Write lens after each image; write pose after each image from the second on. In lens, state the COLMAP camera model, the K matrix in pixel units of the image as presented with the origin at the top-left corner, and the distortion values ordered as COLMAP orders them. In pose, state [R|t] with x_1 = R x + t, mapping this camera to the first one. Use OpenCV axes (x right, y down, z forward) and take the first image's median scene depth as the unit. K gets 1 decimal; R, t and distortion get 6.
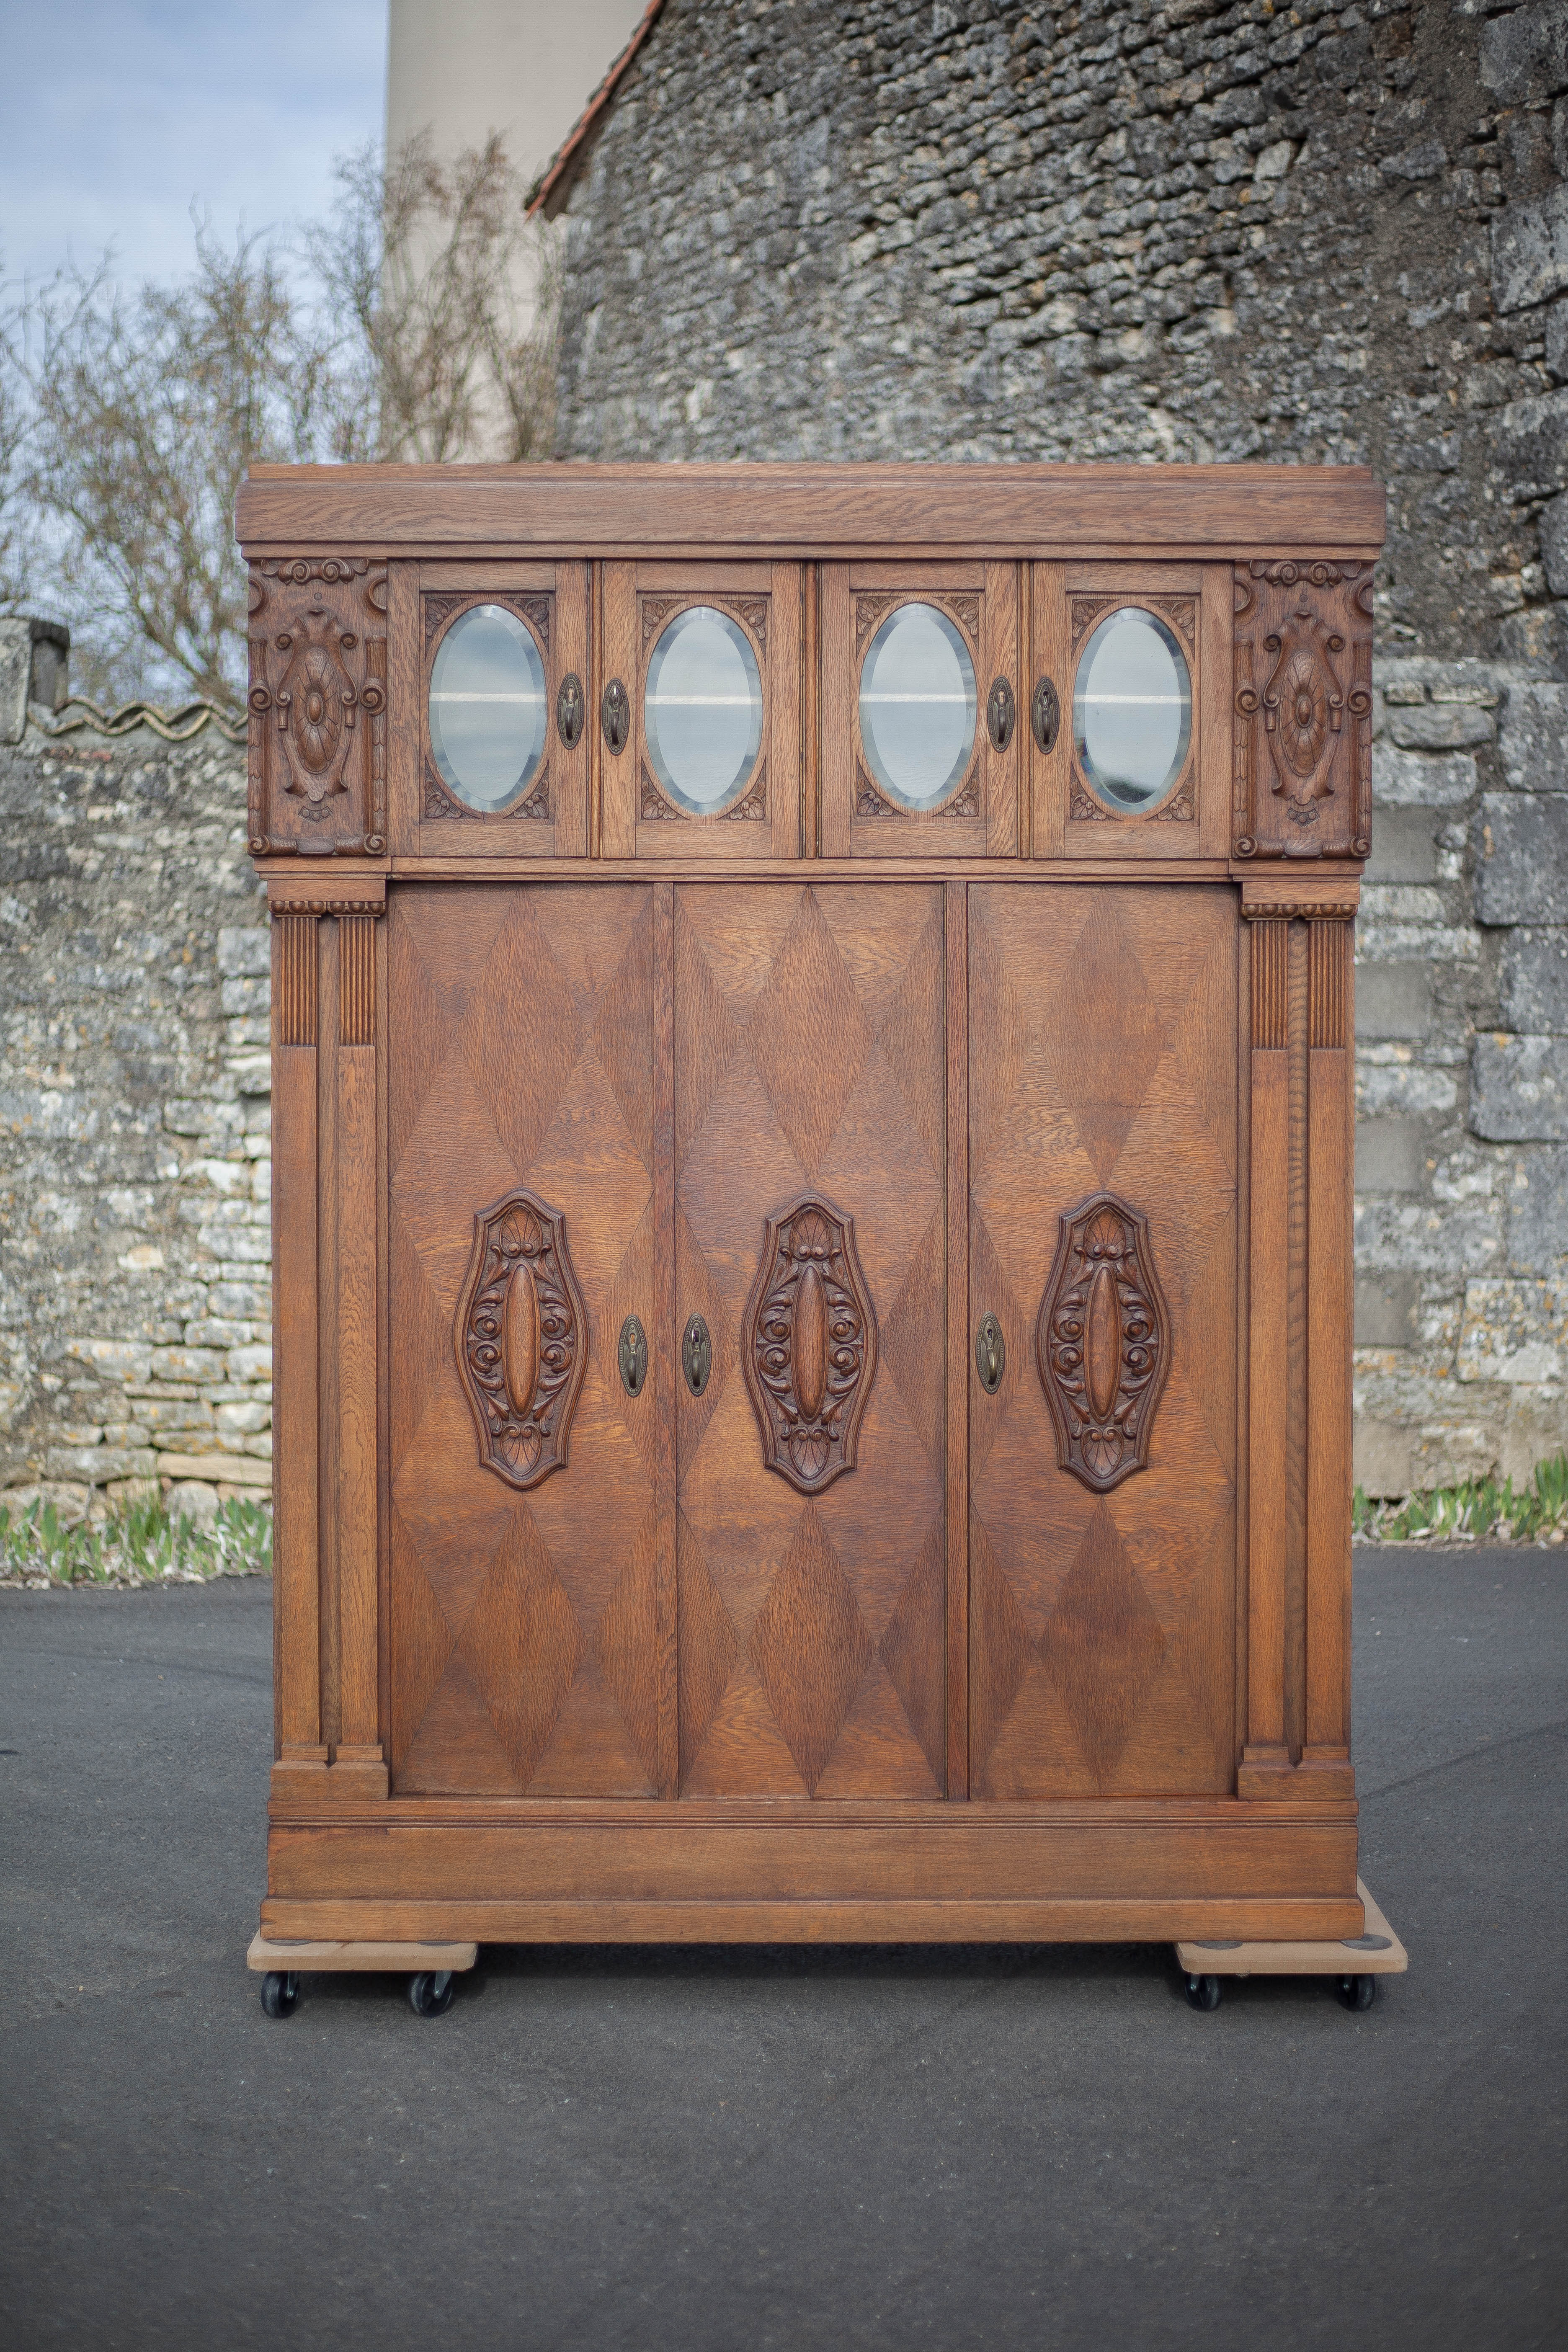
lens RADIAL K [[3369.8, 0, 784.0], [0, 3369.8, 1176.0], [0, 0, 1]] dist [-0.084731, -0.068724]
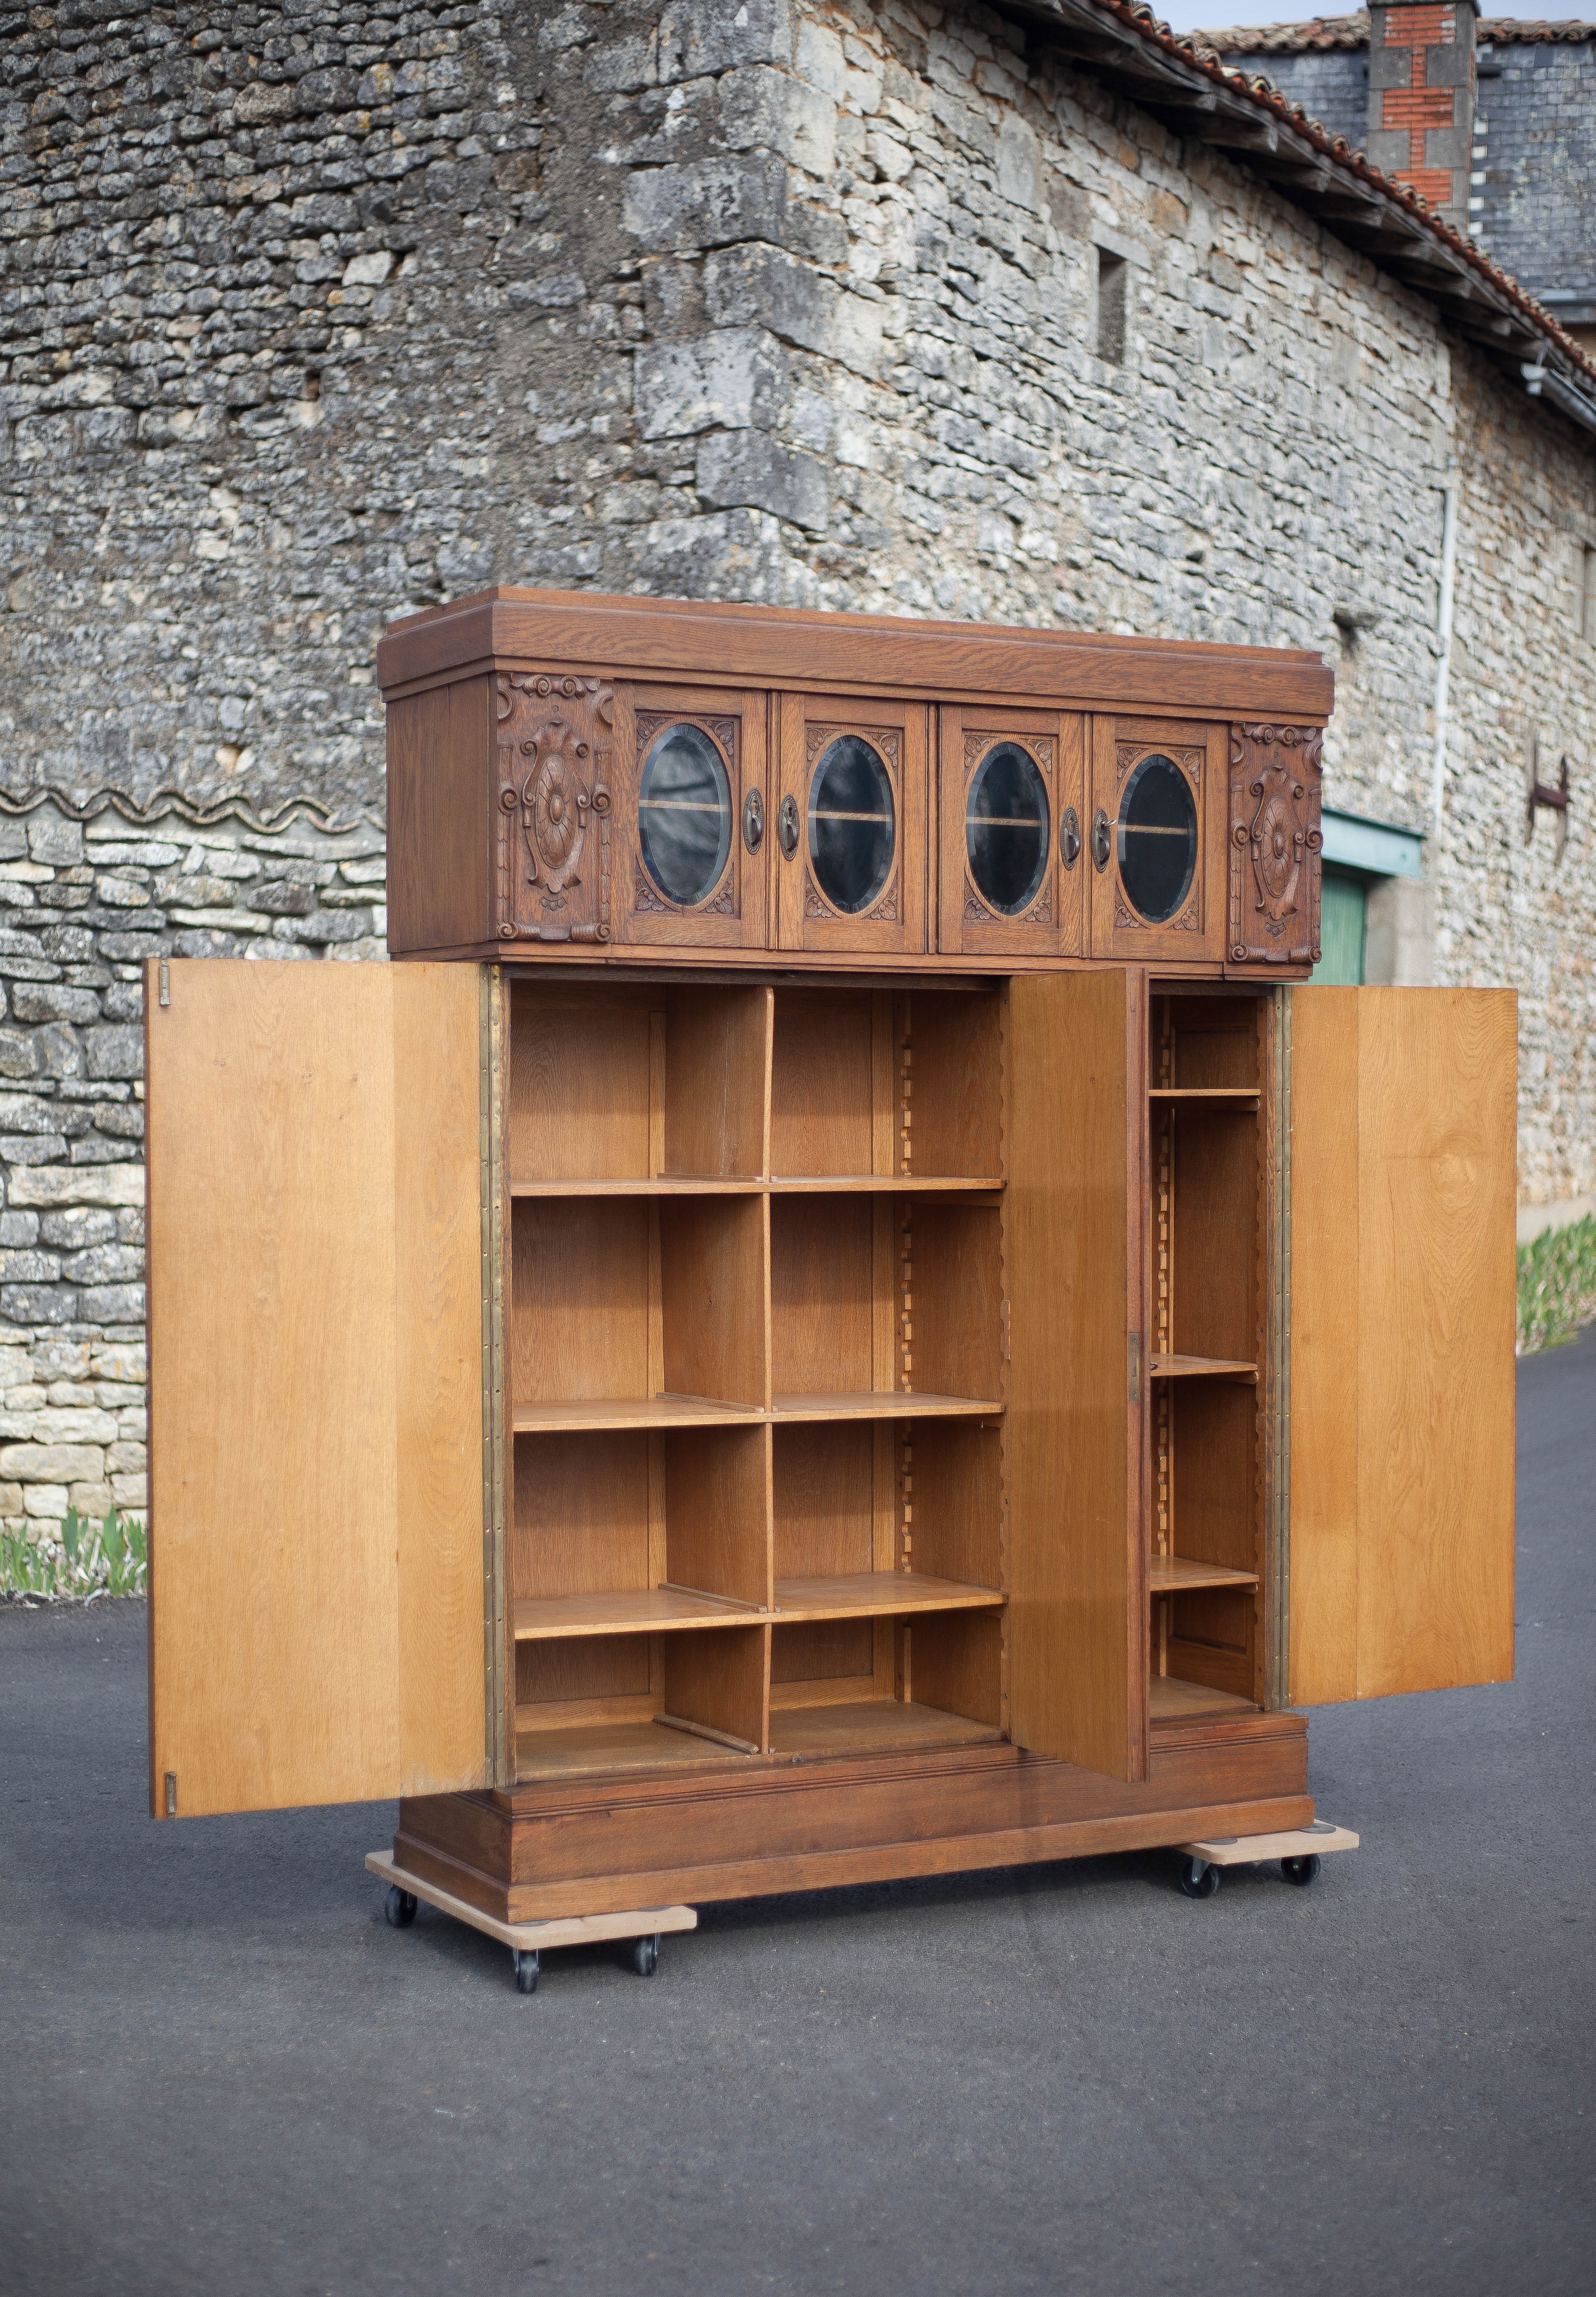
lens RADIAL K [[3438.1, 0, 750.8], [0, 3438.1, 1203.8], [0, 0, 1]] dist [-0.105938, 0.032743]
pose [[0.884044, -0.012056, 0.467249, -0.292949], [0.014778, 0.999888, -0.002161, -0.002514], [-0.467171, 0.008815, 0.884123, -0.016462]]
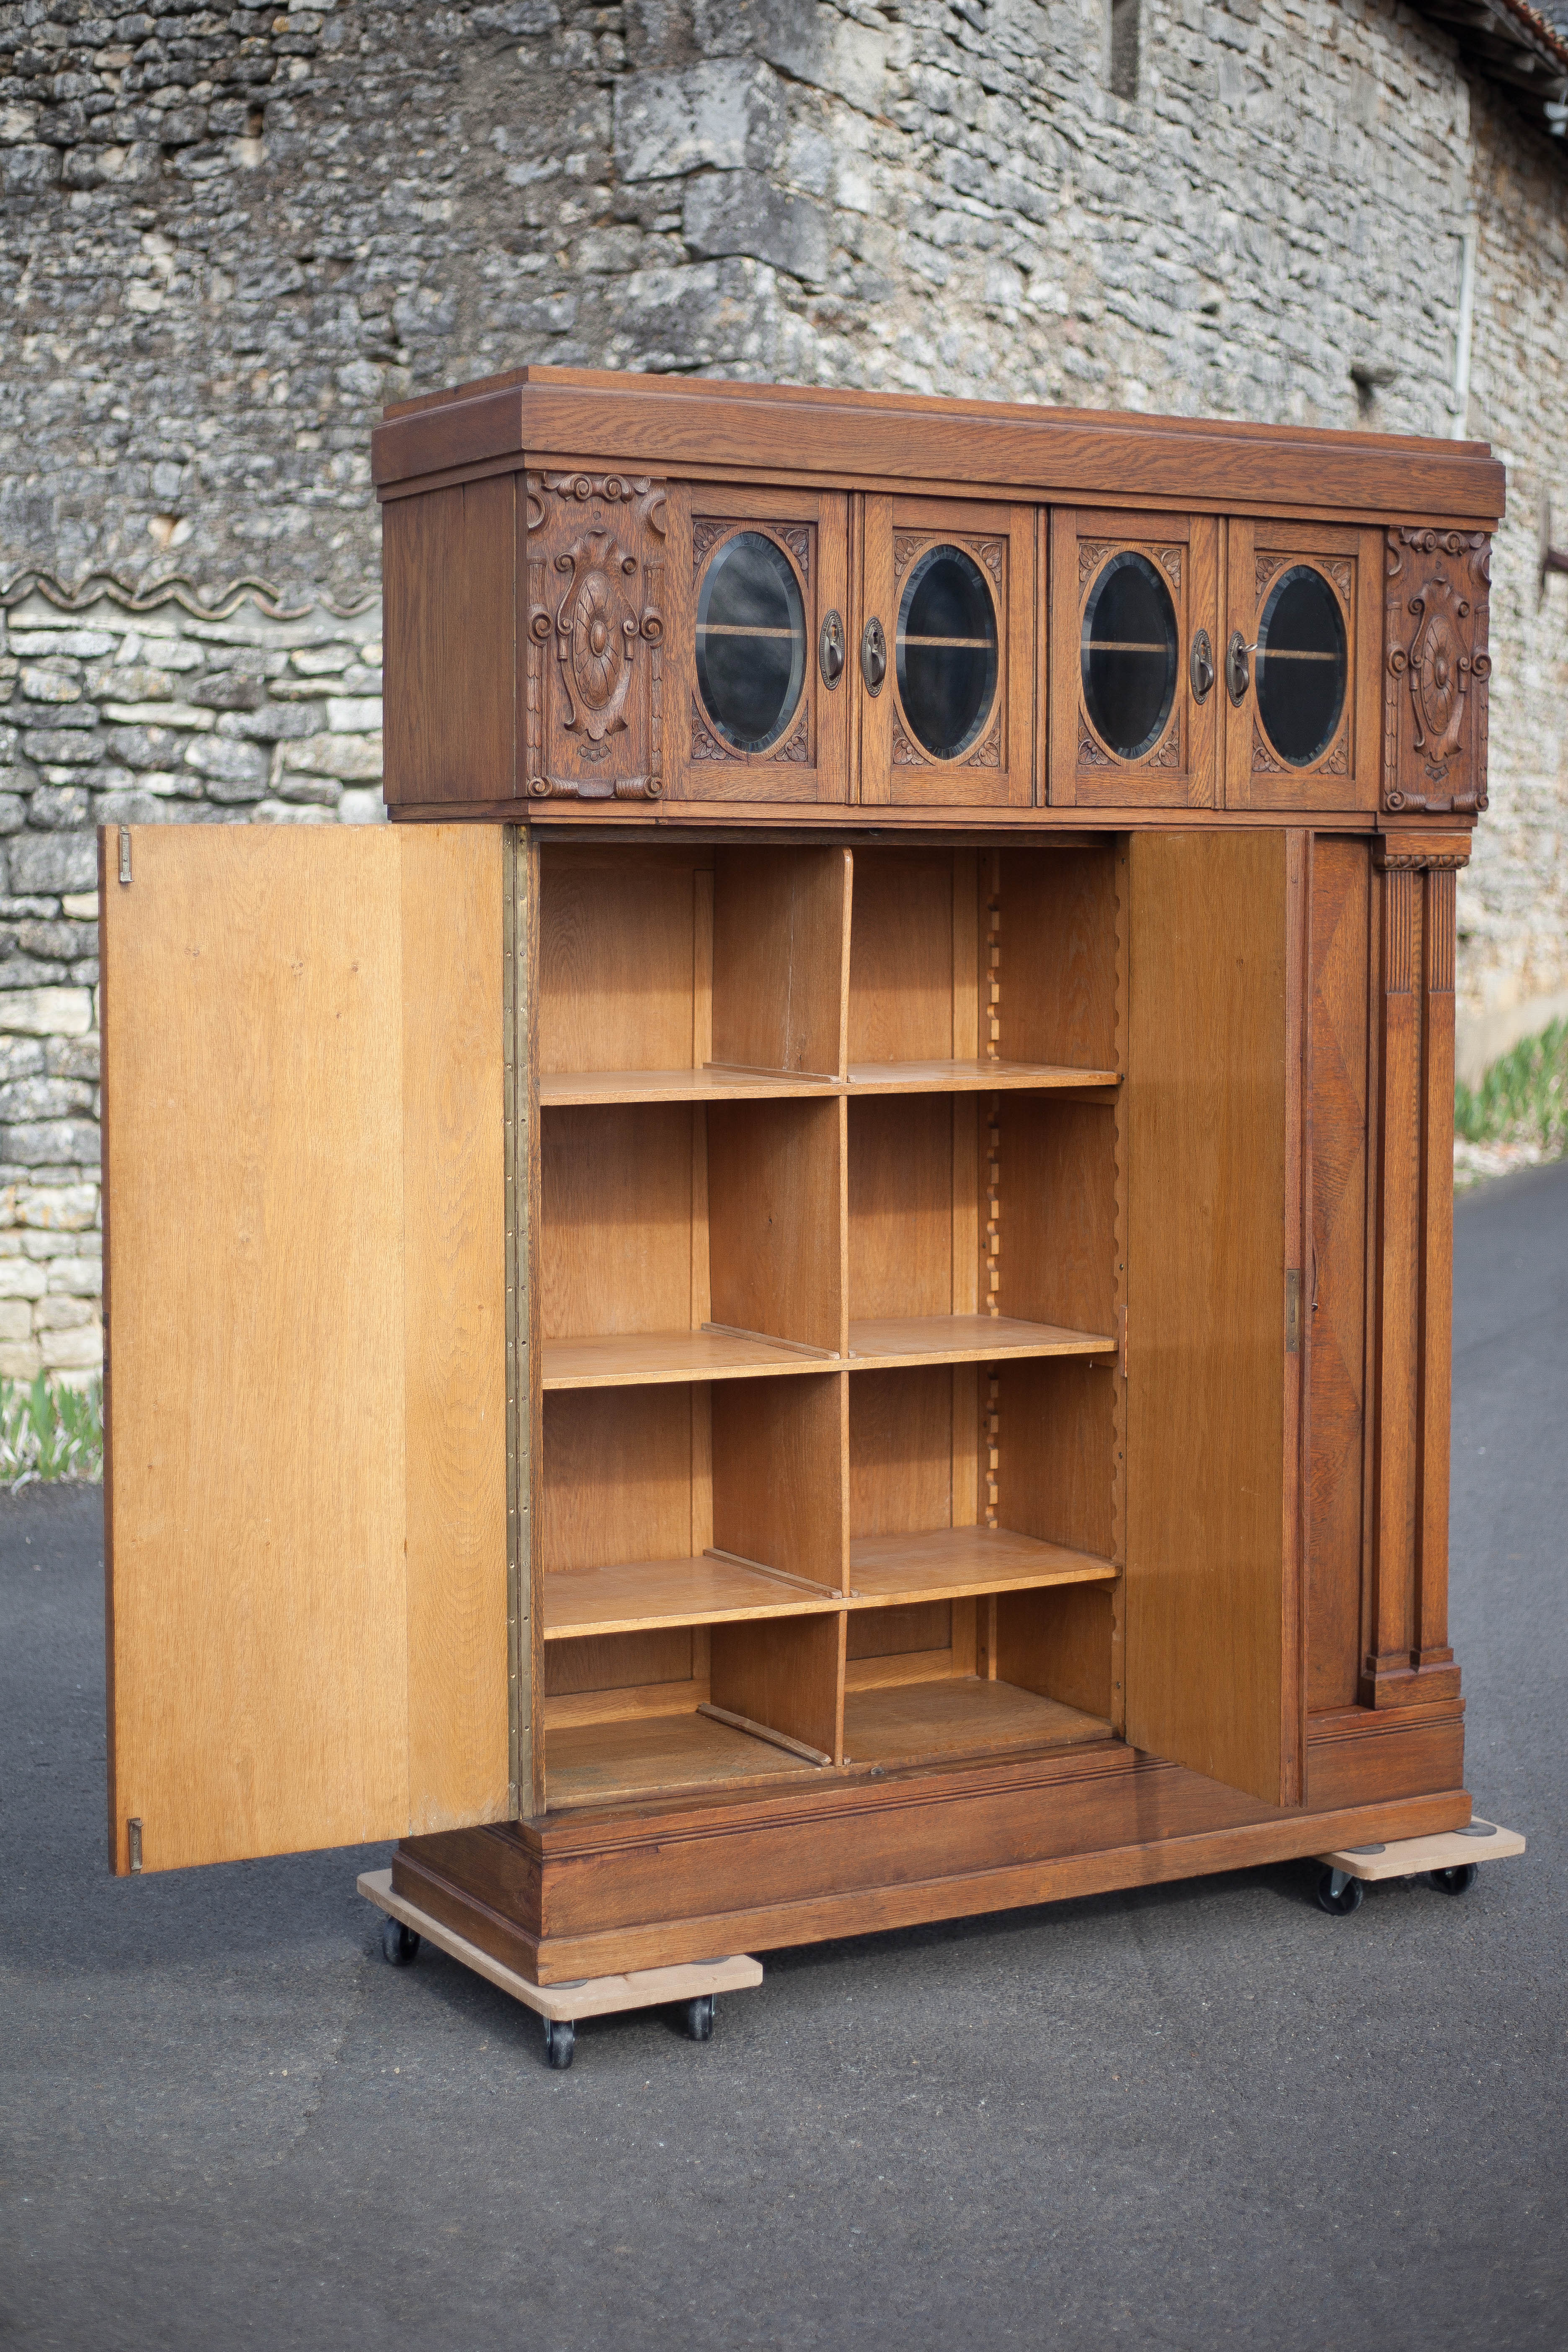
lens RADIAL K [[3515.0, 0, 693.8], [0, 3515.0, 1007.9], [0, 0, 1]] dist [-0.132558, 0.018262]
pose [[0.881572, -0.018364, 0.471692, -0.270515], [0.014343, 0.999824, 0.012119, -0.023832], [-0.471831, -0.003918, 0.881680, 0.069482]]
